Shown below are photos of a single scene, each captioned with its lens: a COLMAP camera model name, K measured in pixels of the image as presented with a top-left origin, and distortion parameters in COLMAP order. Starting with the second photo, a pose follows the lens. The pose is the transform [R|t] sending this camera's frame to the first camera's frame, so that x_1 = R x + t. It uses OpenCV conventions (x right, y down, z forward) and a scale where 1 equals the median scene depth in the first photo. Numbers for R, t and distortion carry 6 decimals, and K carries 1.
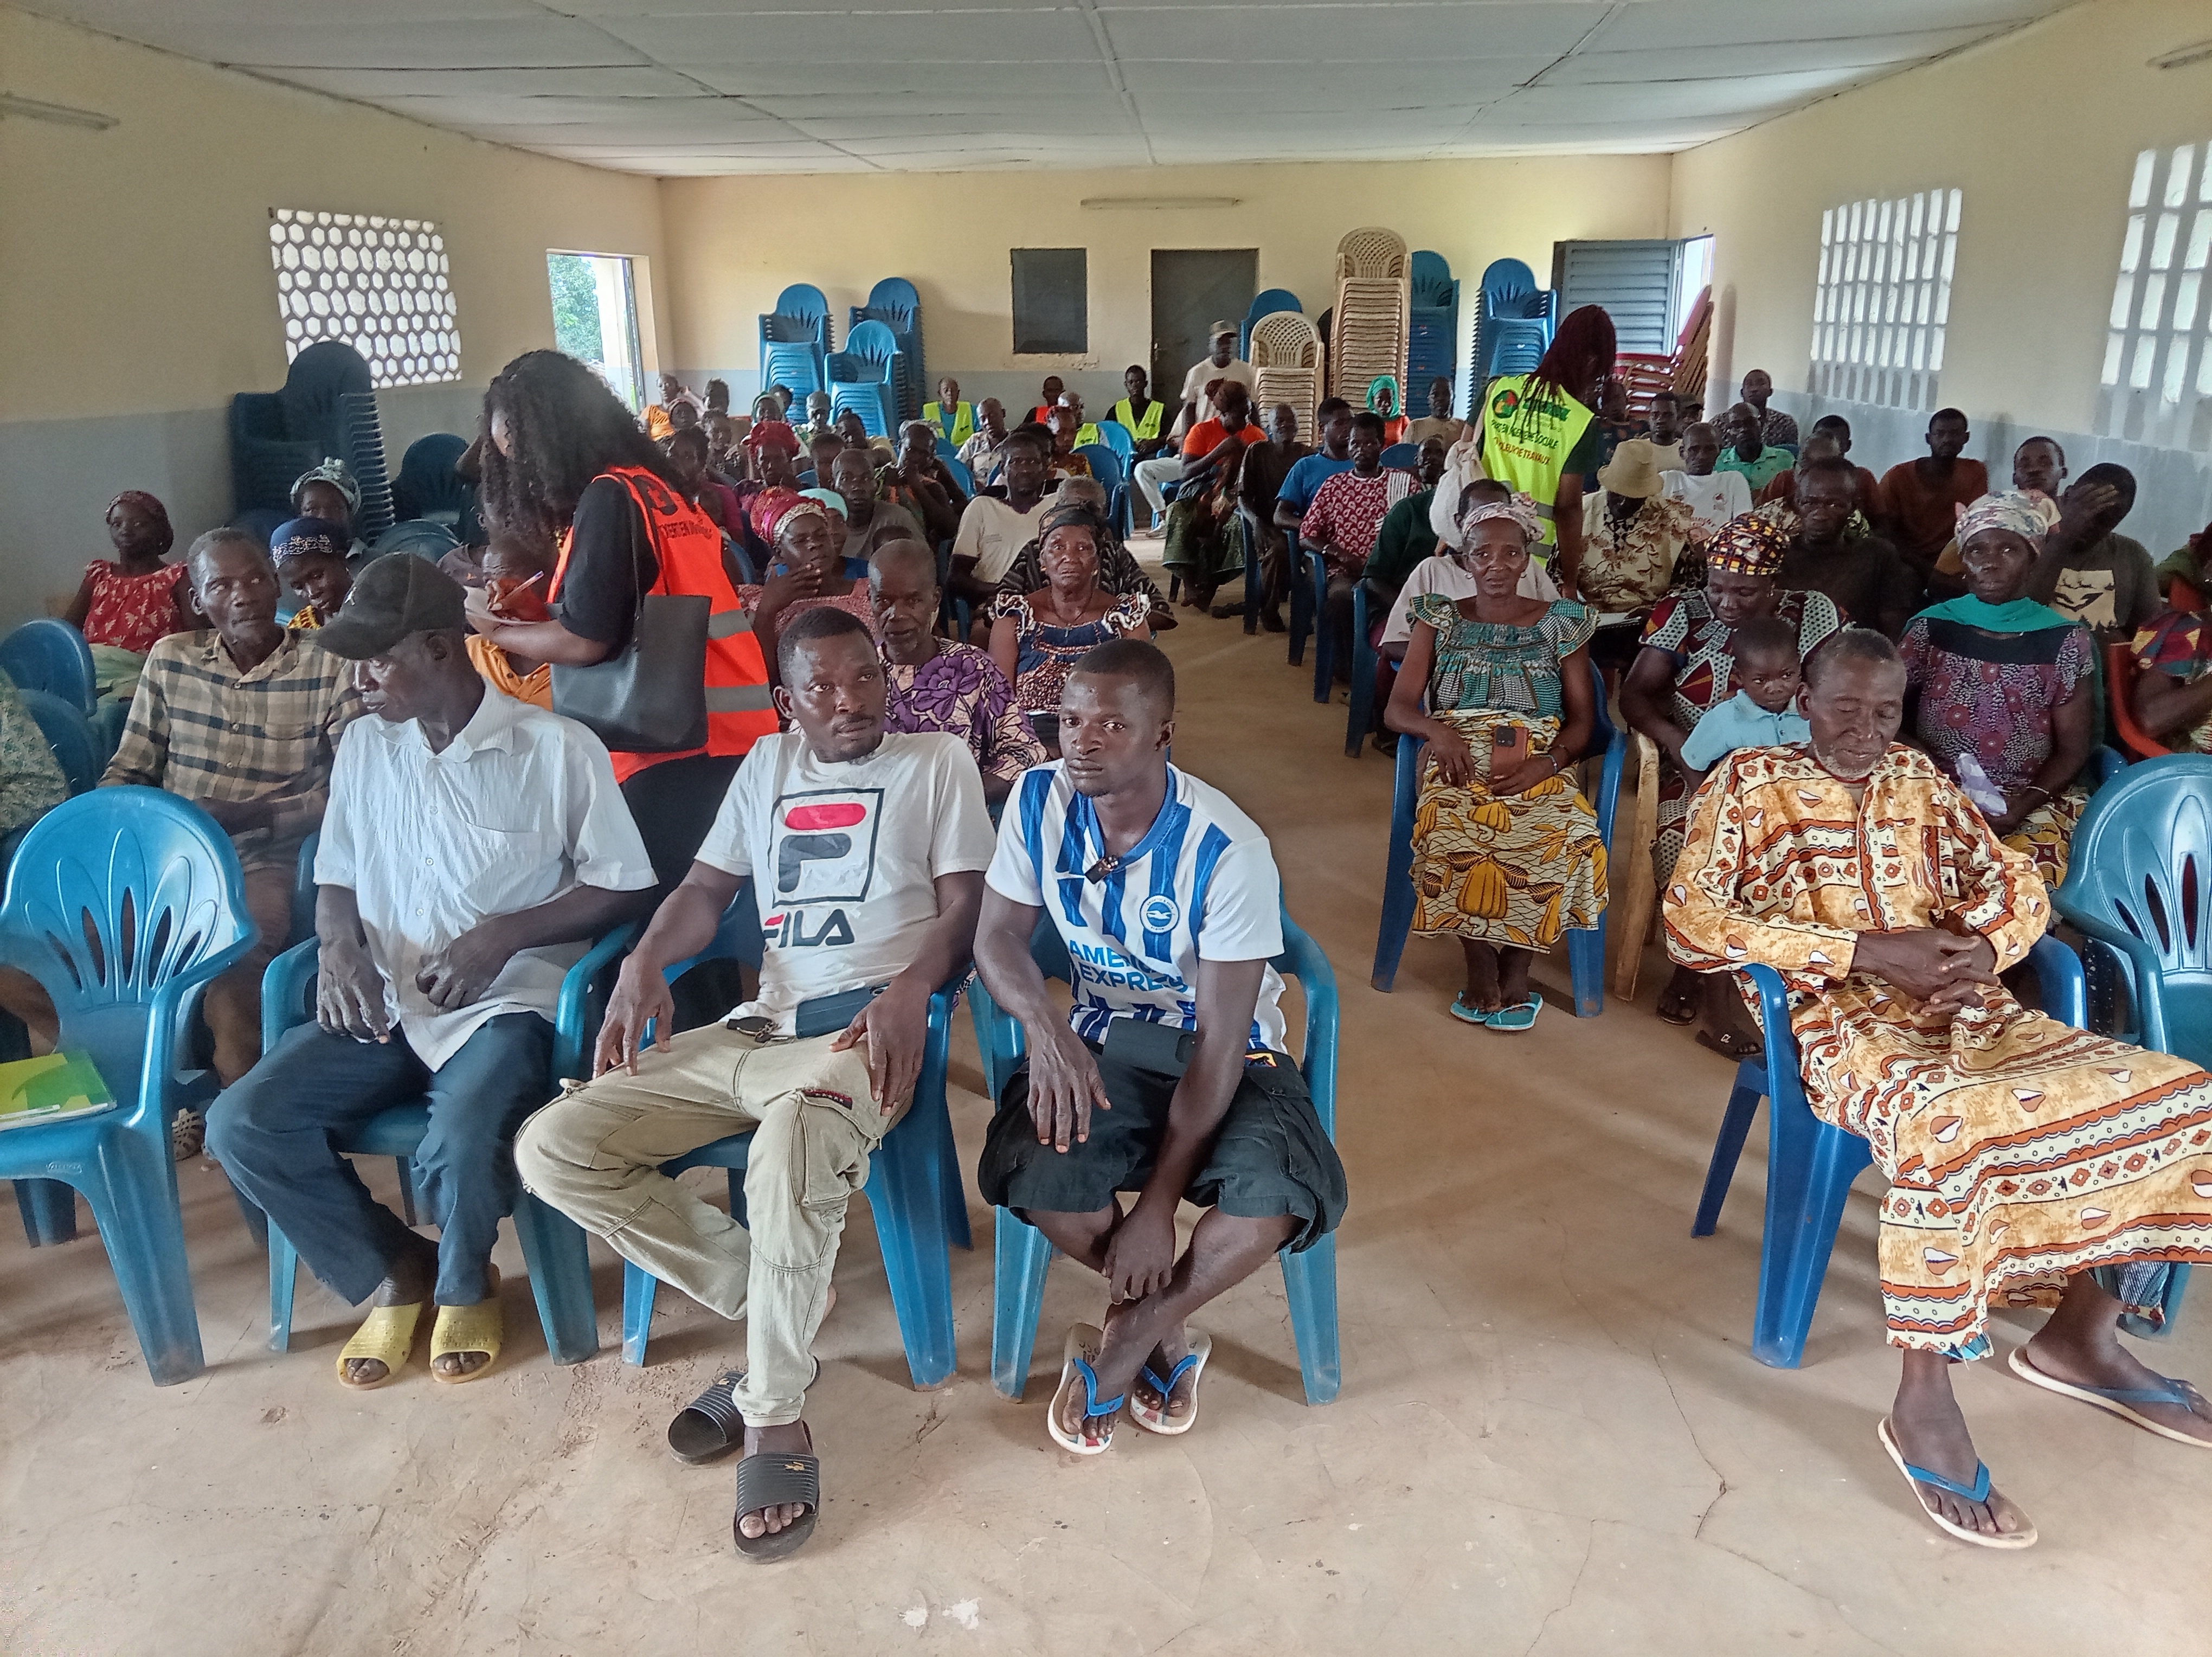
lens RADIAL K [[1630.3, 0, 1106.3], [0, 1630.3, 827.1], [0, 0, 1]] dist [0.011342, -0.046699]
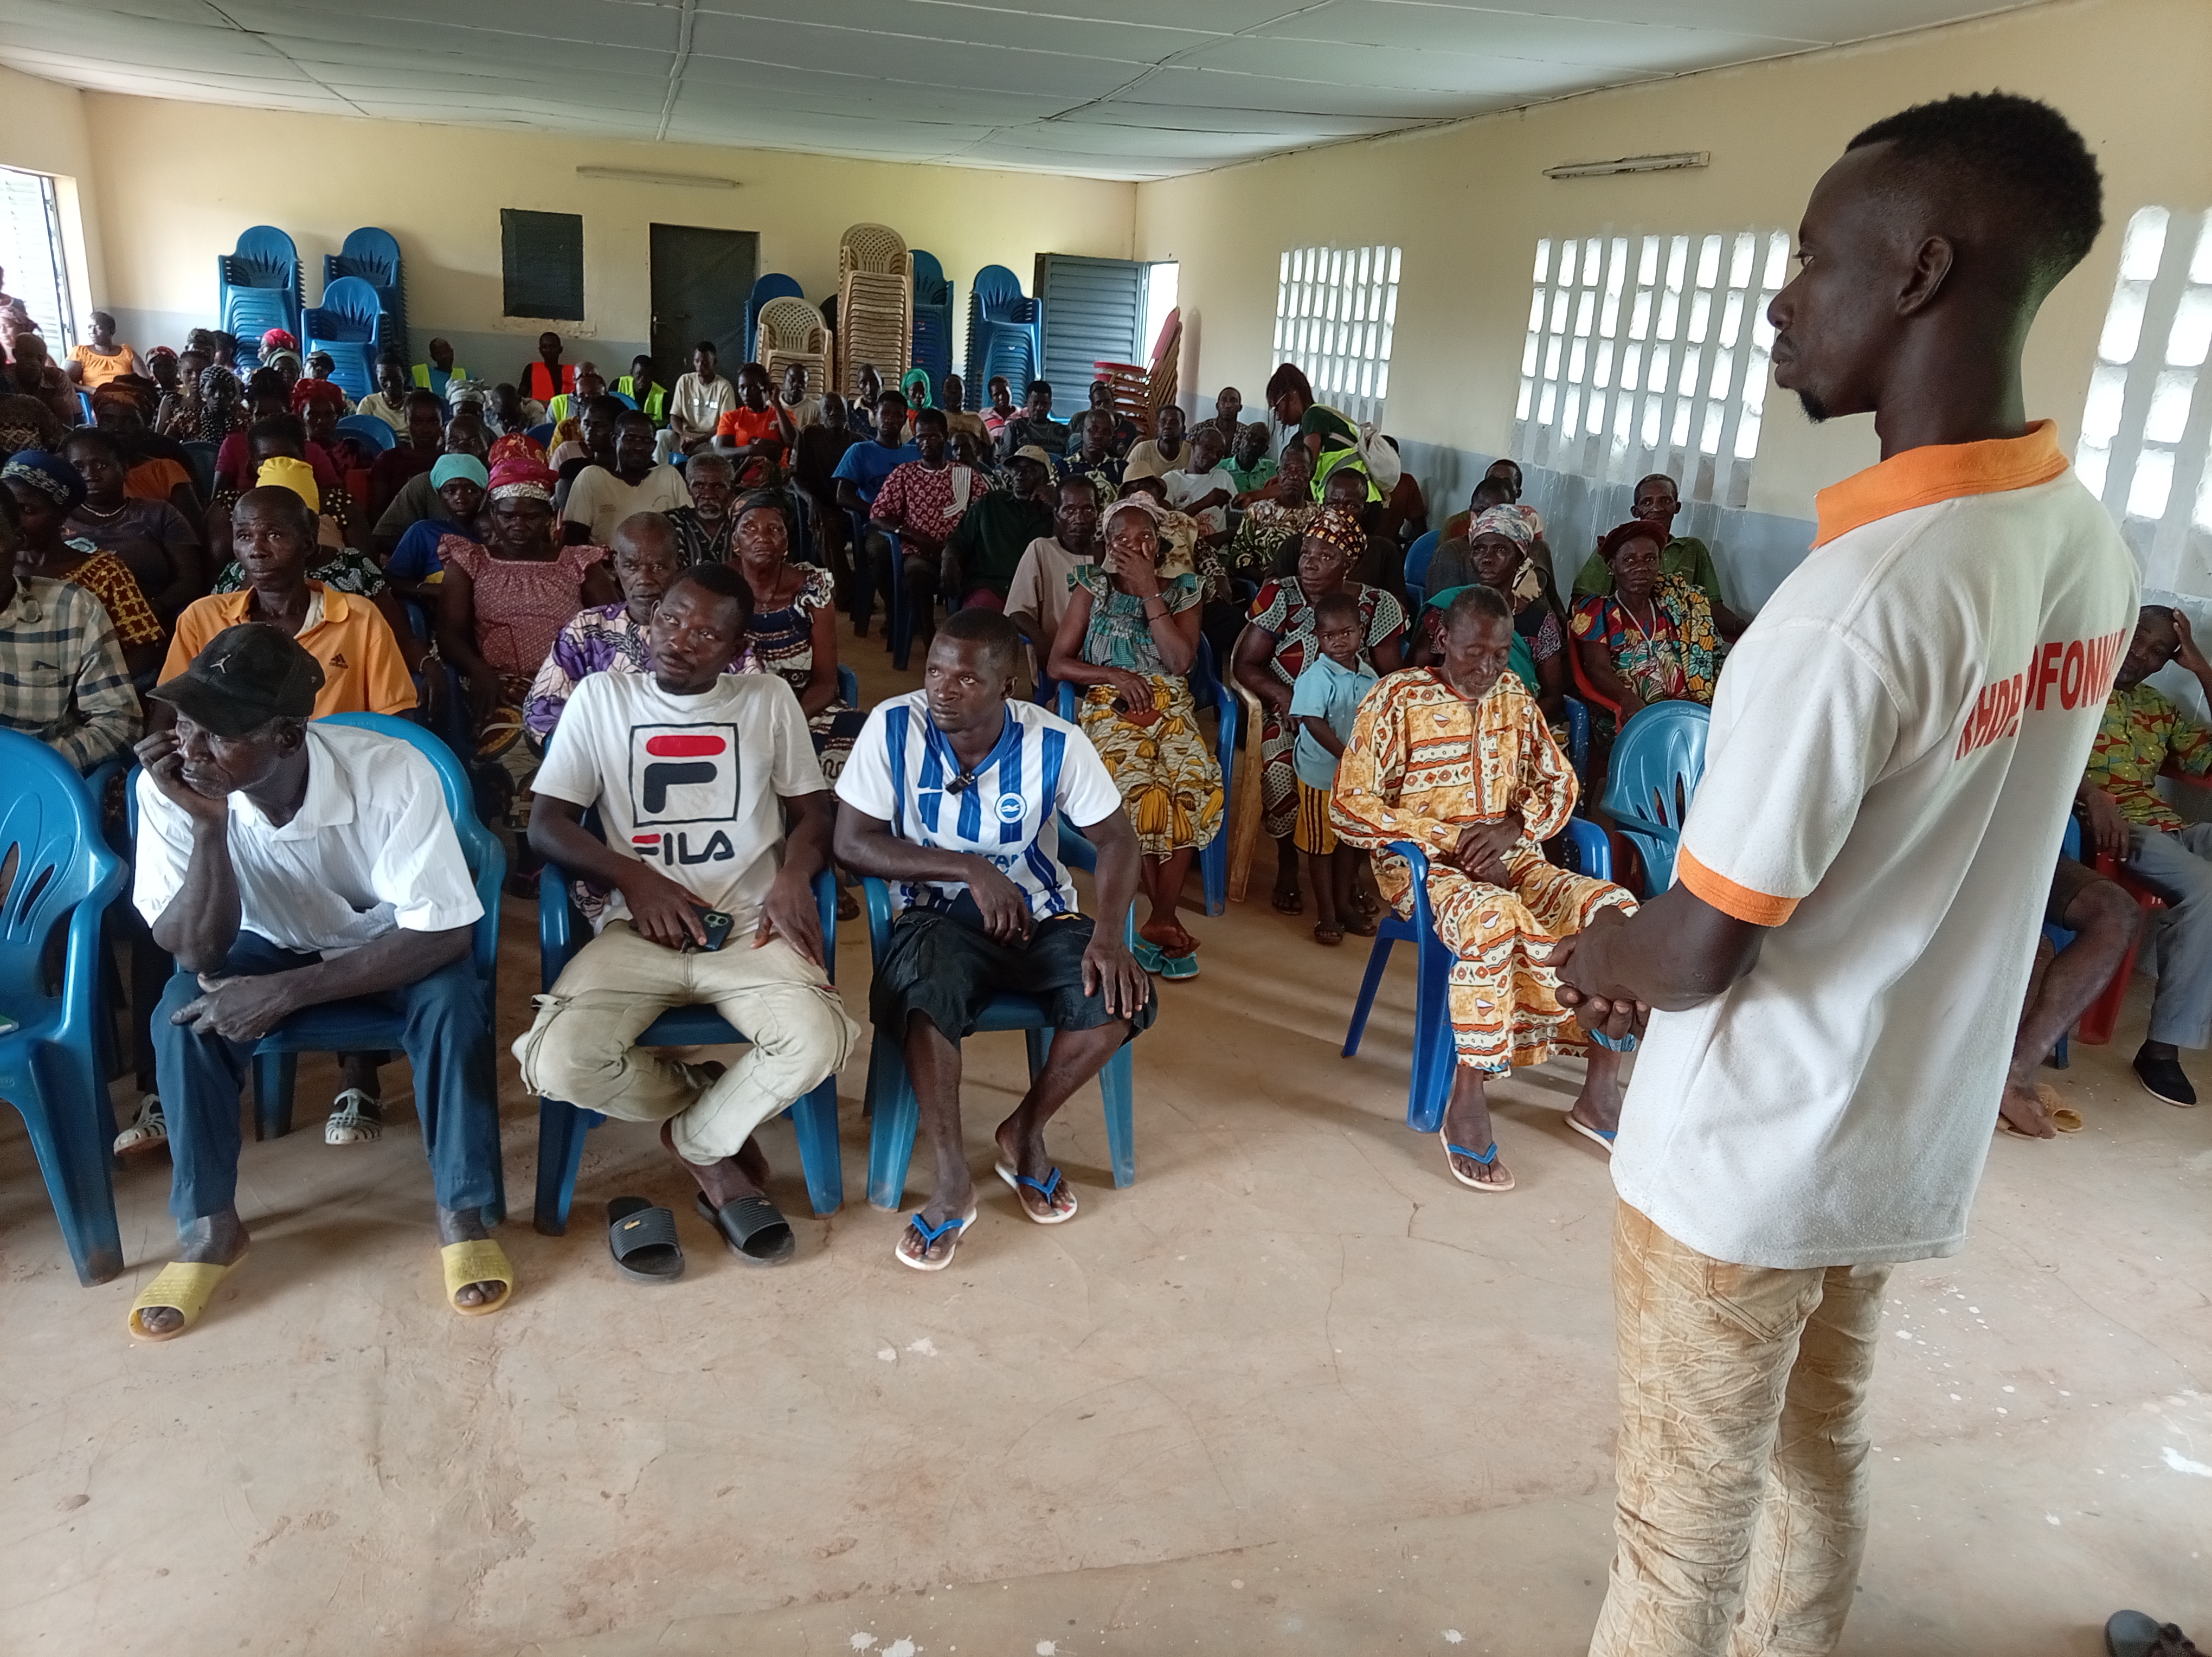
lens RADIAL K [[1629.8, 0, 1111.2], [0, 1629.8, 825.6], [0, 0, 1]] dist [0.037591, -0.113776]
pose [[0.939295, -0.025957, 0.342127, -0.094020], [0.022784, 0.999652, 0.013292, 0.014083], [-0.342353, -0.004690, 0.939560, -0.064961]]
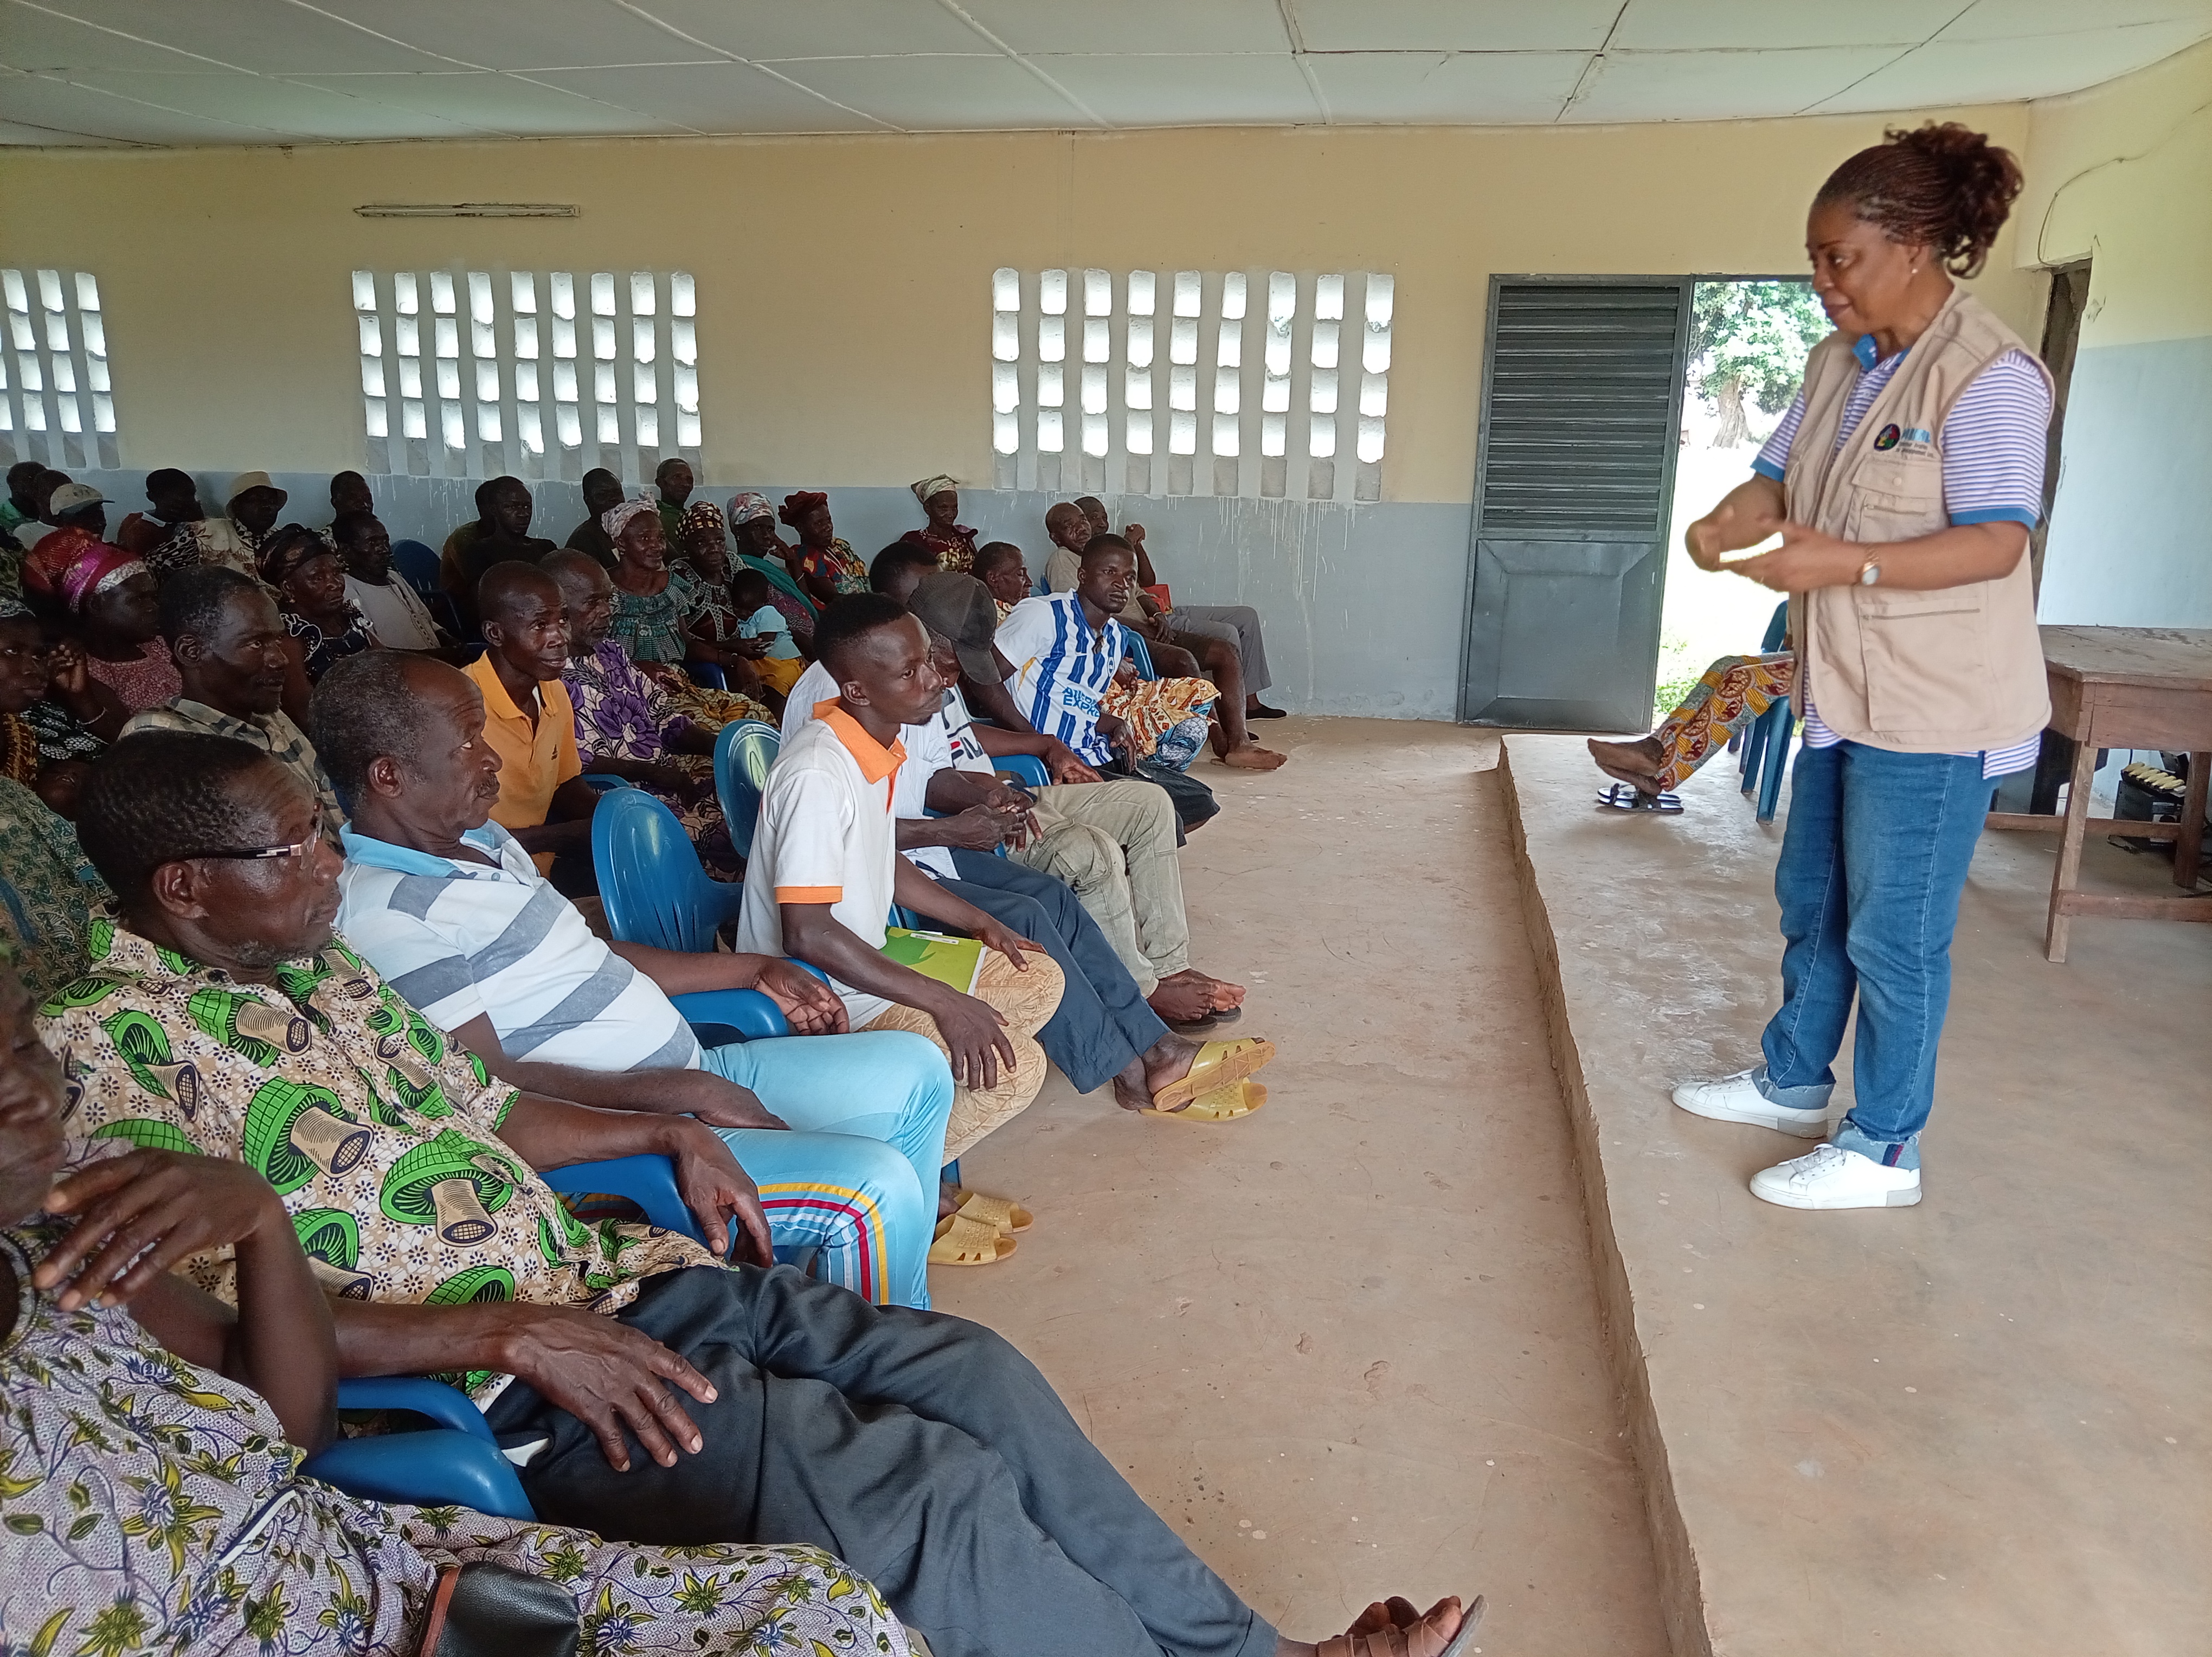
lens RADIAL K [[1630.7, 0, 1108.2], [0, 1630.7, 839.1], [0, 0, 1]] dist [0.008492, -0.033976]
pose [[0.123341, -0.231666, 0.964944, -0.533191], [0.275364, 0.942175, 0.191002, -0.036695], [-0.953395, 0.242153, 0.180001, 0.190362]]
